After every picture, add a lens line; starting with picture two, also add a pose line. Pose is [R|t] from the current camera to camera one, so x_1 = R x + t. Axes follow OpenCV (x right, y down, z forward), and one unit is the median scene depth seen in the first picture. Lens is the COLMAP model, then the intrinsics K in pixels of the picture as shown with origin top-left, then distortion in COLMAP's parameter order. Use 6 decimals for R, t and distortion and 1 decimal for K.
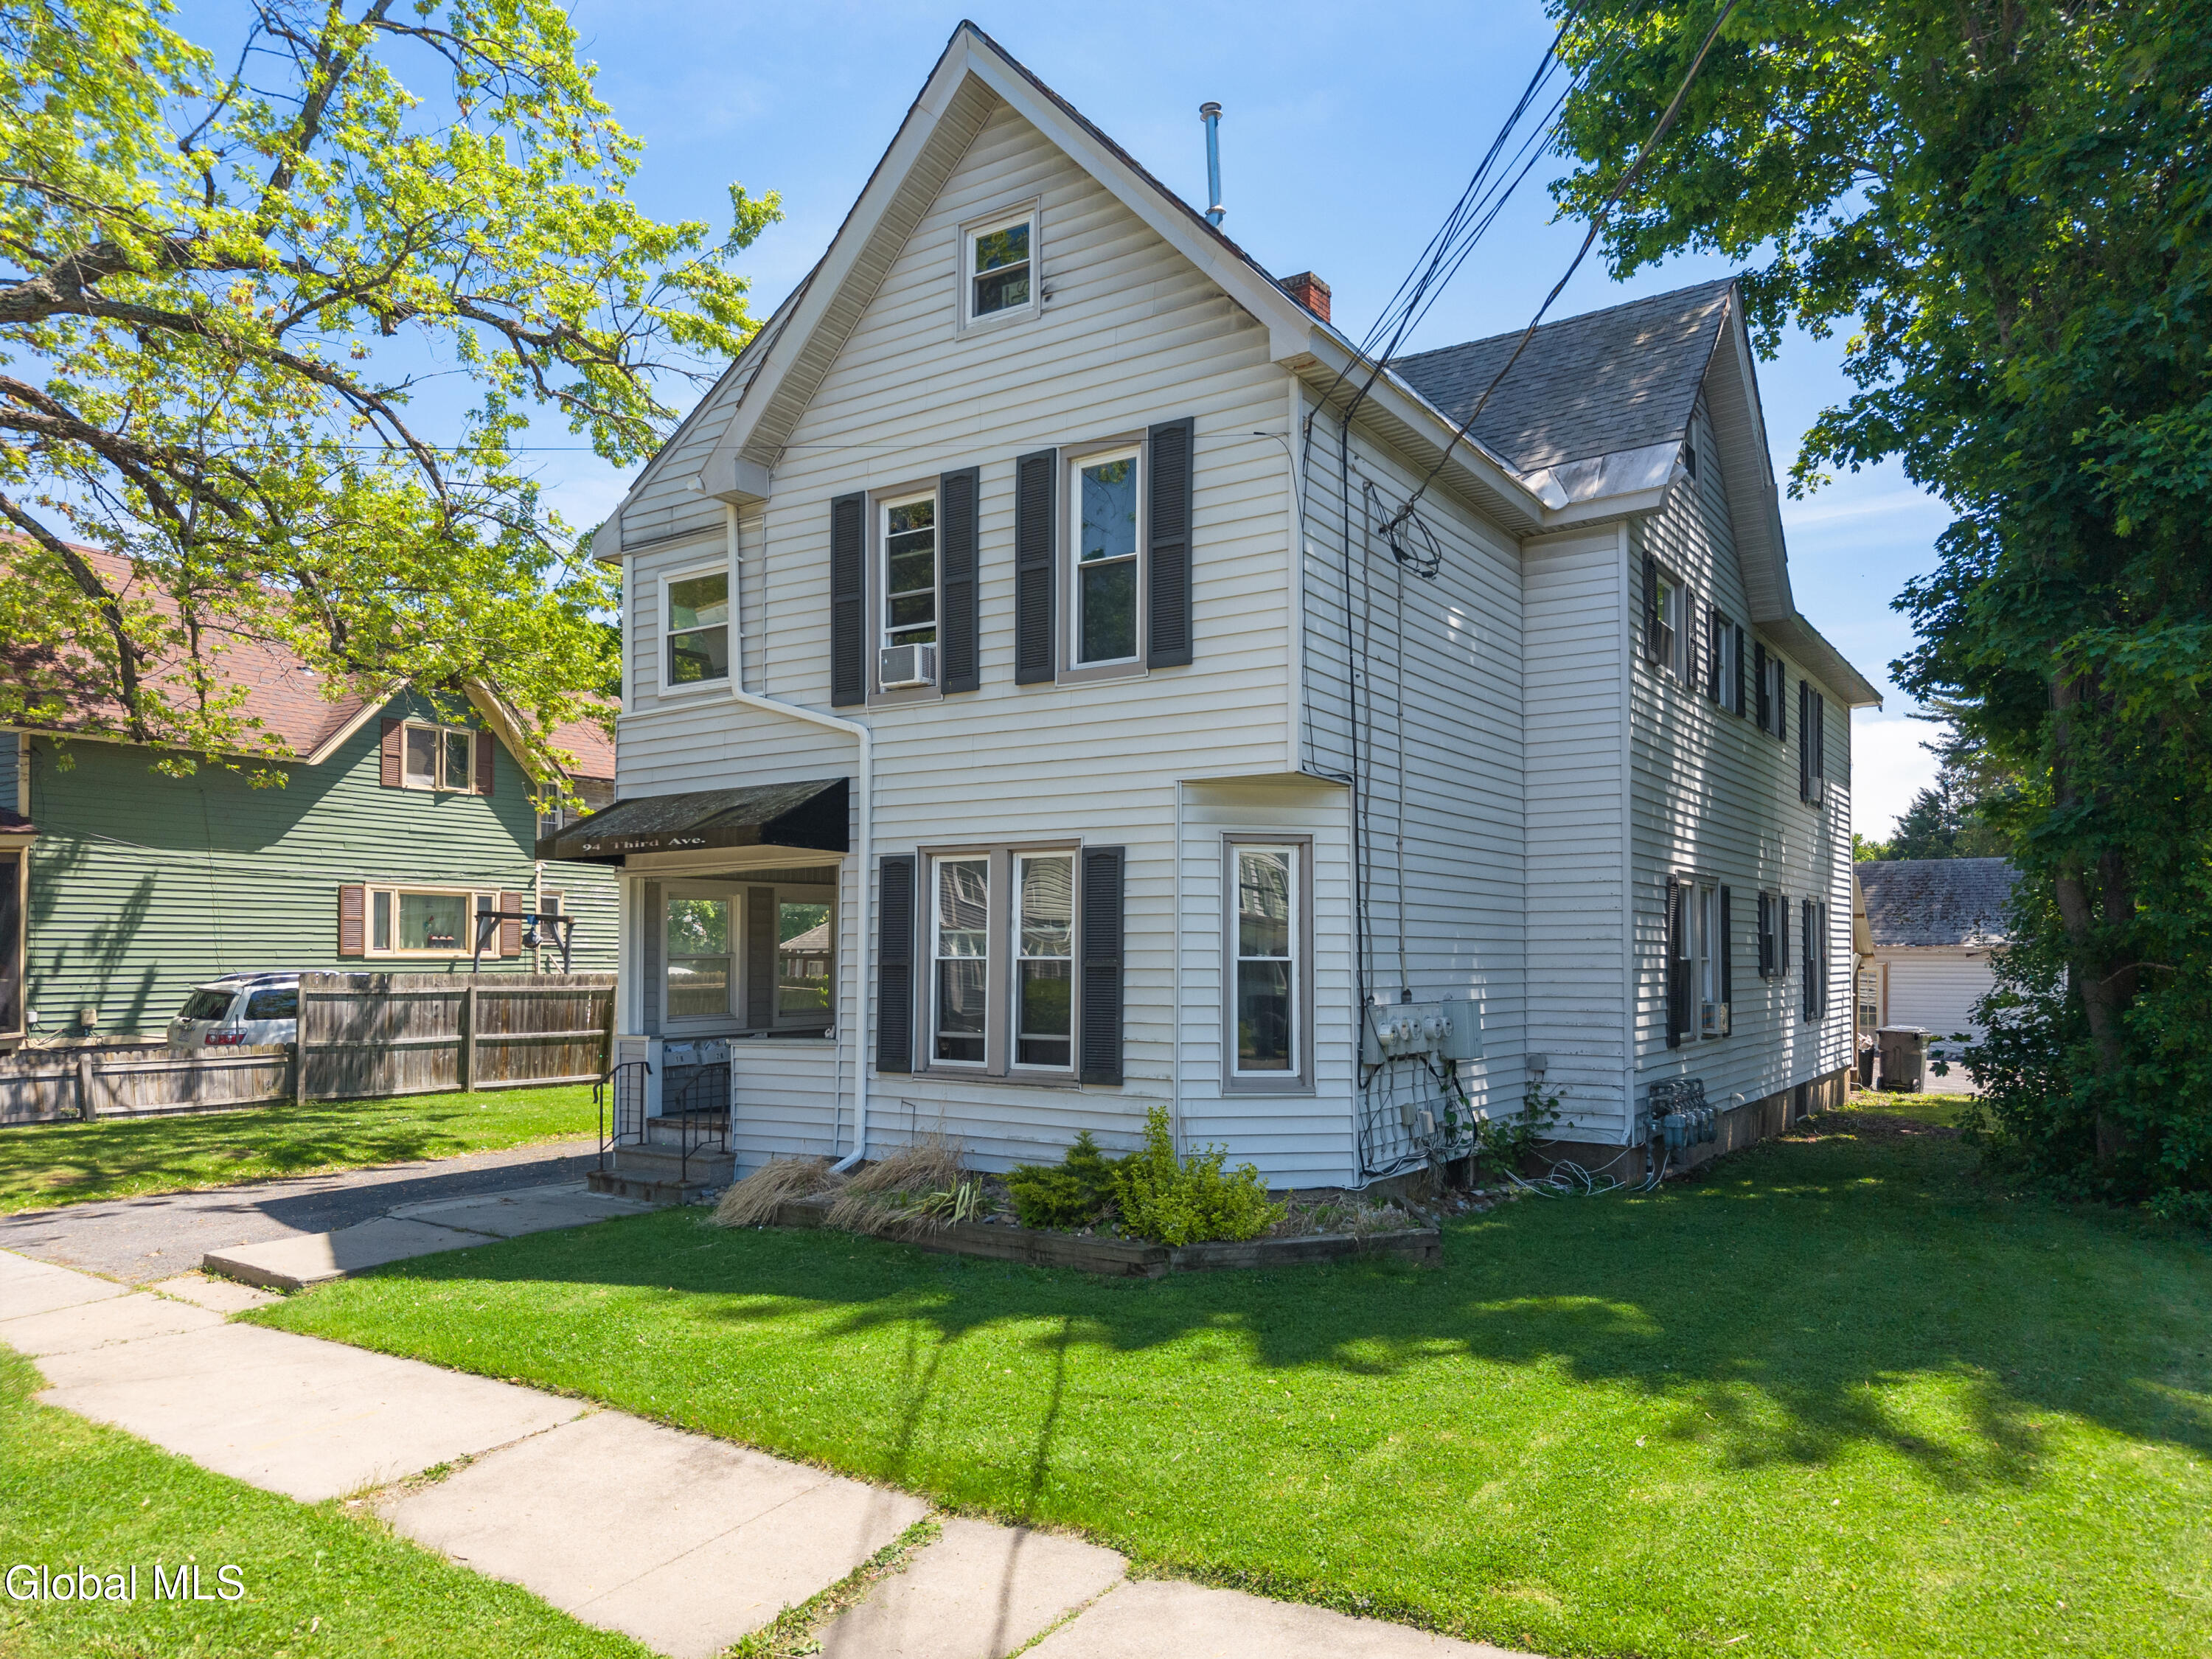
lens RADIAL K [[1527.2, 0, 1107.3], [0, 1527.2, 952.5], [0, 0, 1]] dist [0.004626, -0.001716]
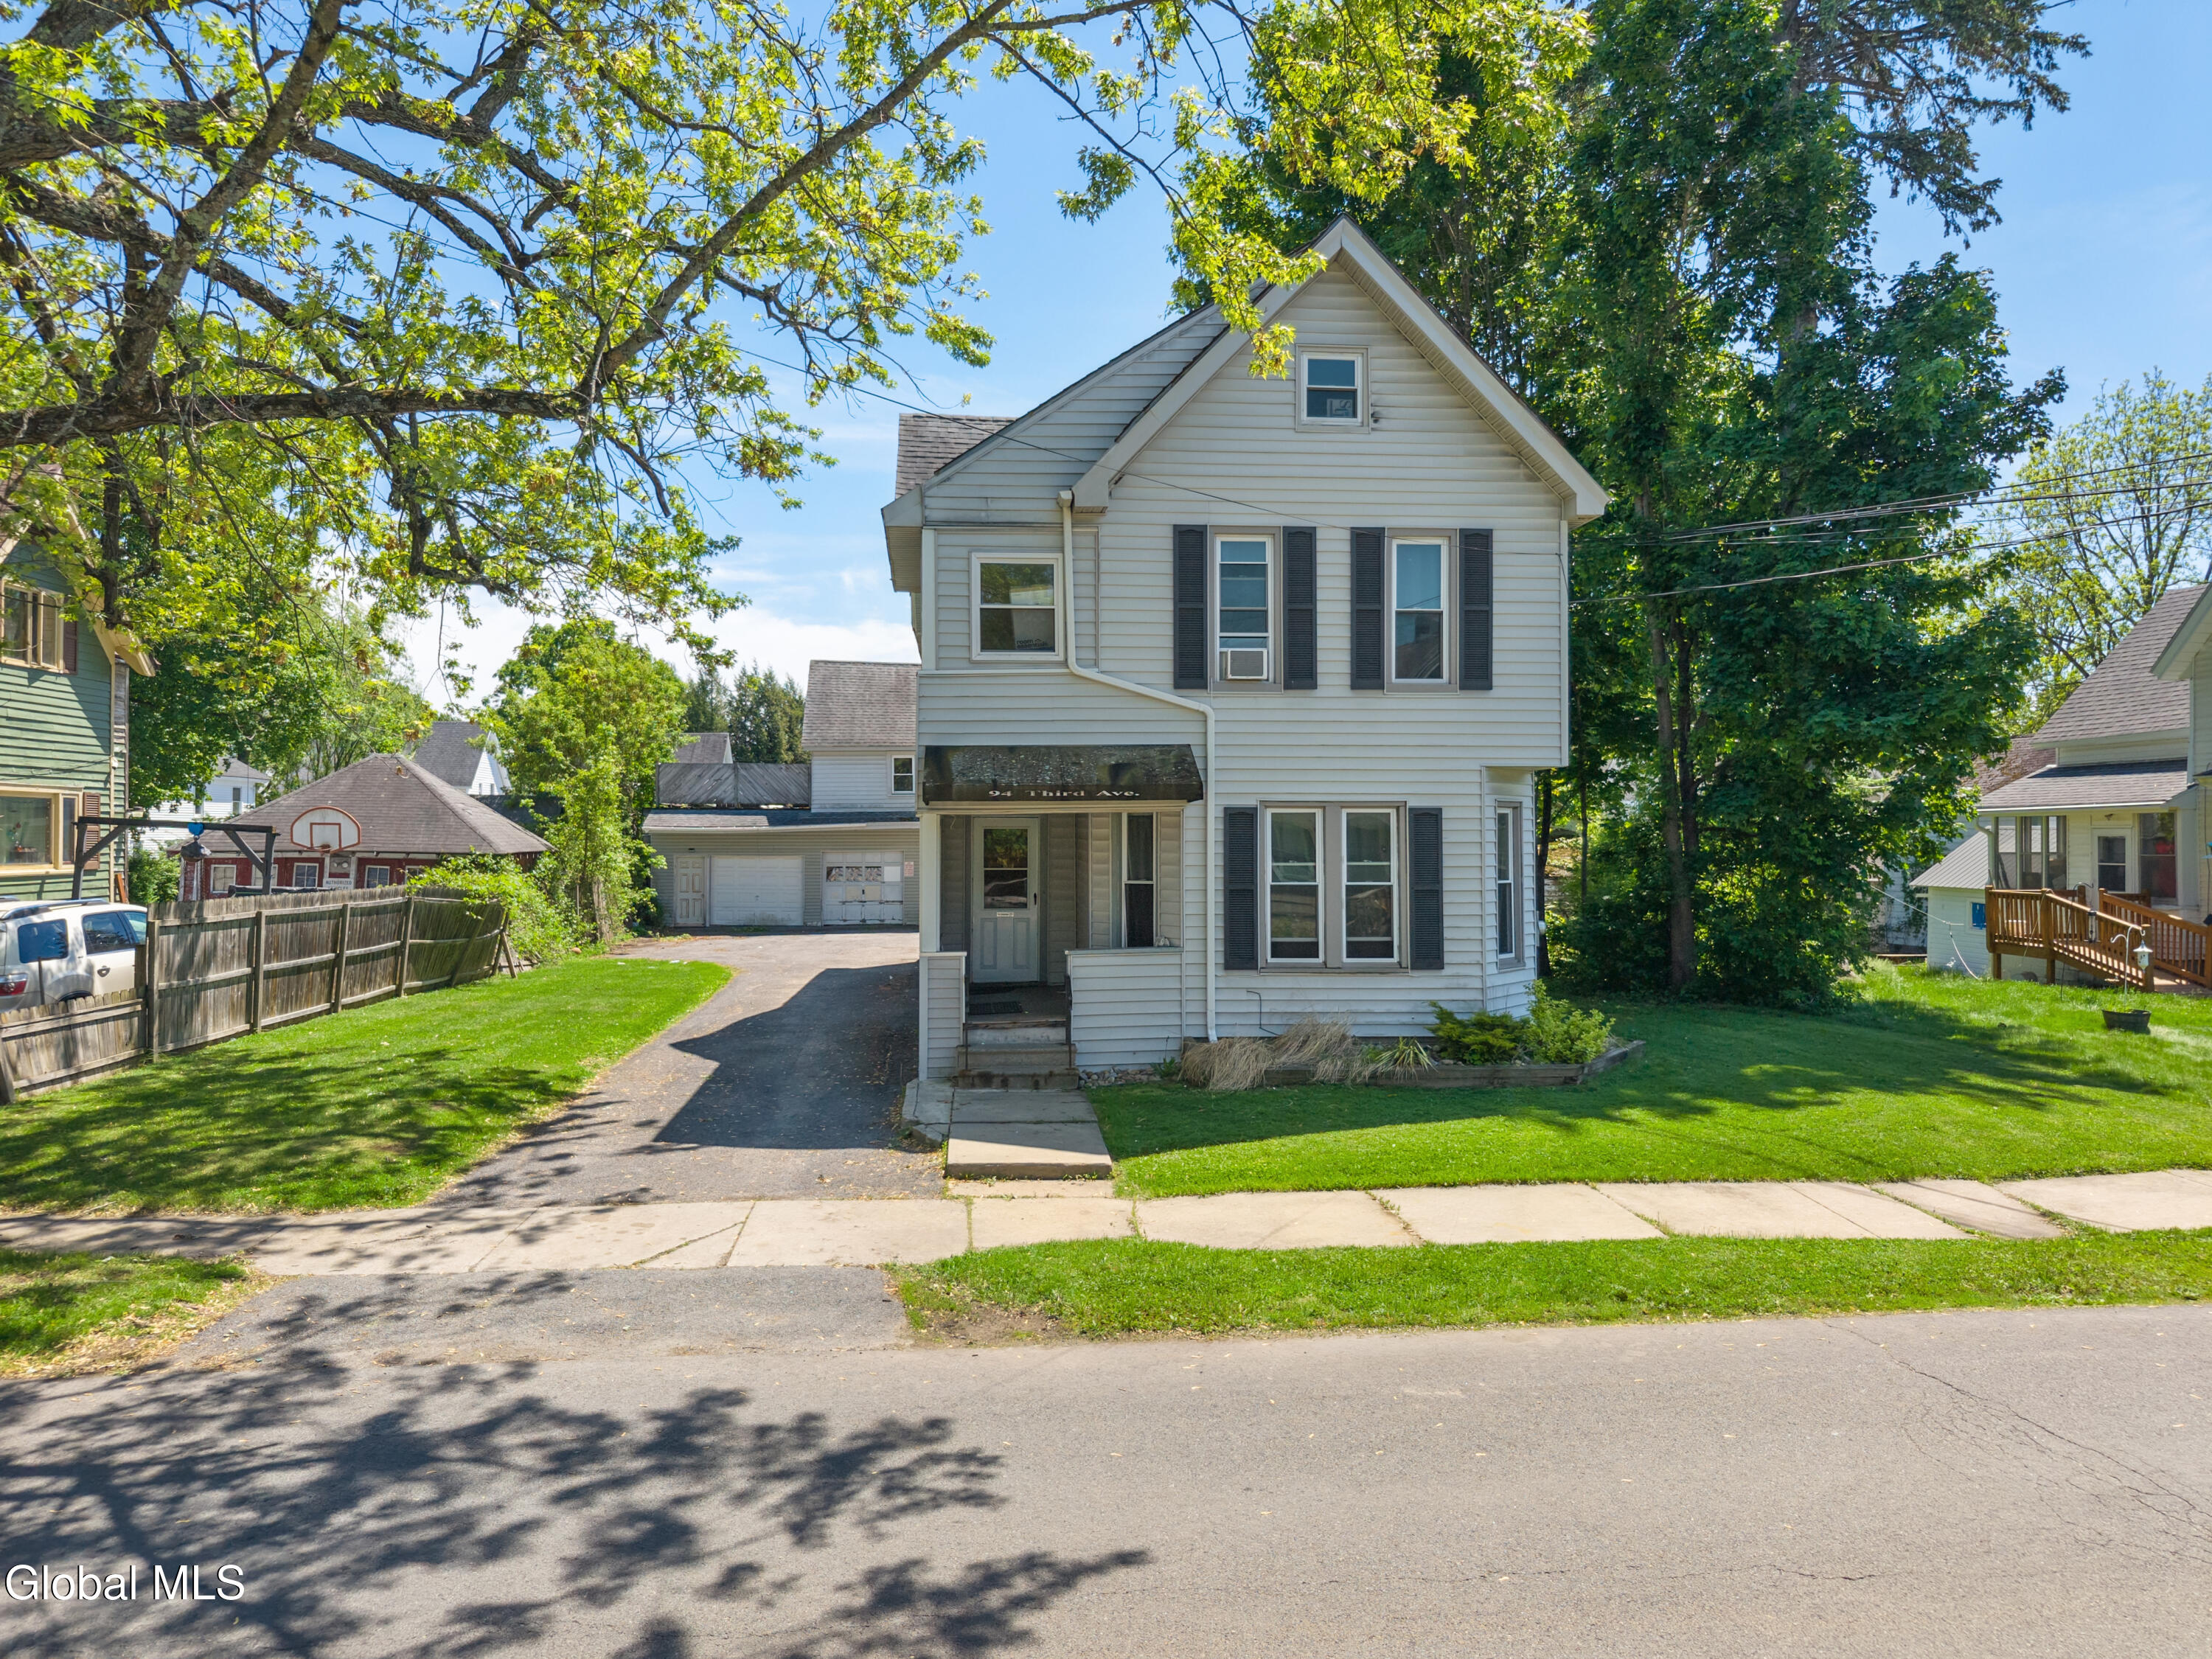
lens RADIAL K [[1510.7, 0, 1106.0], [0, 1510.7, 829.5], [0, 0, 1]] dist [0.028628, -0.001231]
pose [[0.788861, 0.000520, 0.614572, -1.047093], [-0.000192, 1.000000, -0.000599, -0.043220], [-0.614572, 0.000355, 0.788861, 0.037692]]
